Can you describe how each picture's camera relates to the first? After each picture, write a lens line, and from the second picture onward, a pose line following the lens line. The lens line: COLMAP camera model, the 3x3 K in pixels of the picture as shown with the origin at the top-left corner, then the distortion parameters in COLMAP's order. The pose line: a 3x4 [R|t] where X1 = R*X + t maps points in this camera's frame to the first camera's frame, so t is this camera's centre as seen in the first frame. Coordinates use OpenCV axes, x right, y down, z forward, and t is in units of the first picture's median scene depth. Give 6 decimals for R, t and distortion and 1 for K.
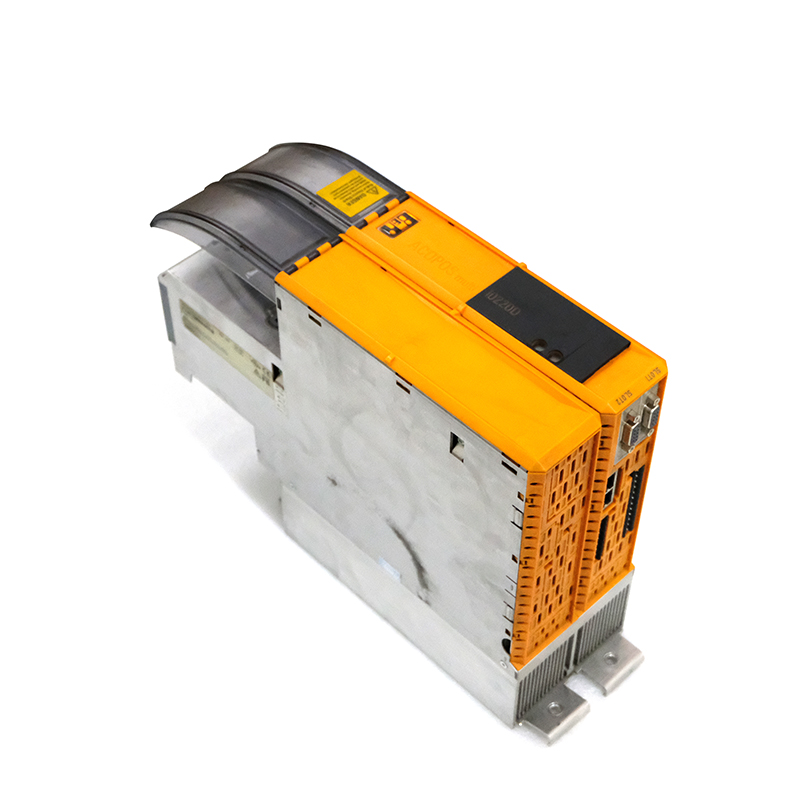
lens RADIAL K [[1464.5, 0, 401.2], [0, 1464.5, 397.4], [0, 0, 1]] dist [-0.032586, 0.000000]
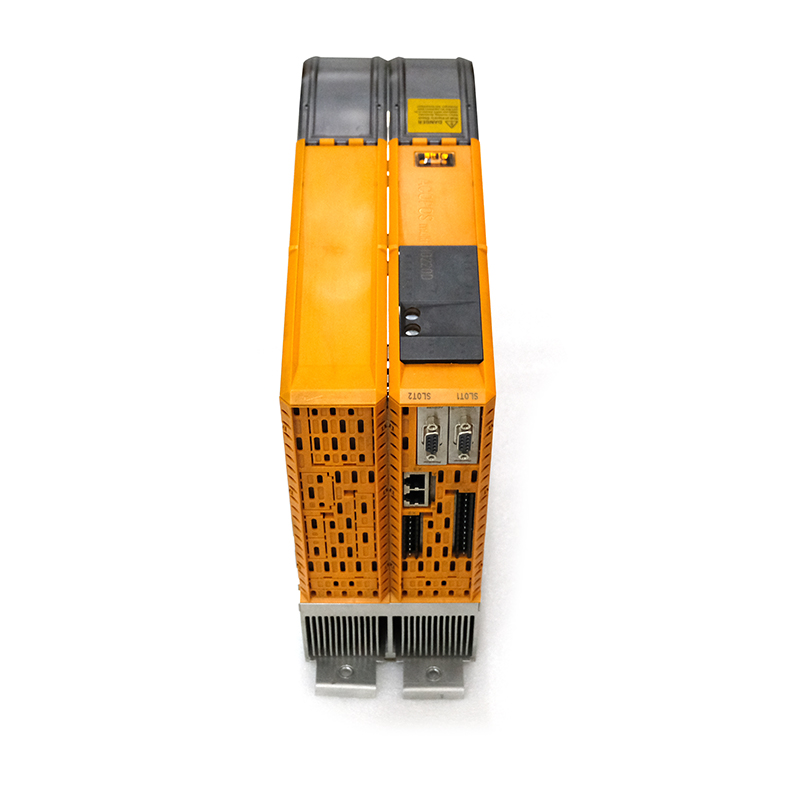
lens RADIAL K [[1464.5, 0, 398.3], [0, 1464.5, 401.9], [0, 0, 1]] dist [-0.032586, 0.000000]
pose [[0.719700, 0.534320, -0.443321, 0.505592], [-0.517968, 0.838413, 0.169625, -0.135110], [0.462320, 0.107547, 0.880167, 0.133002]]
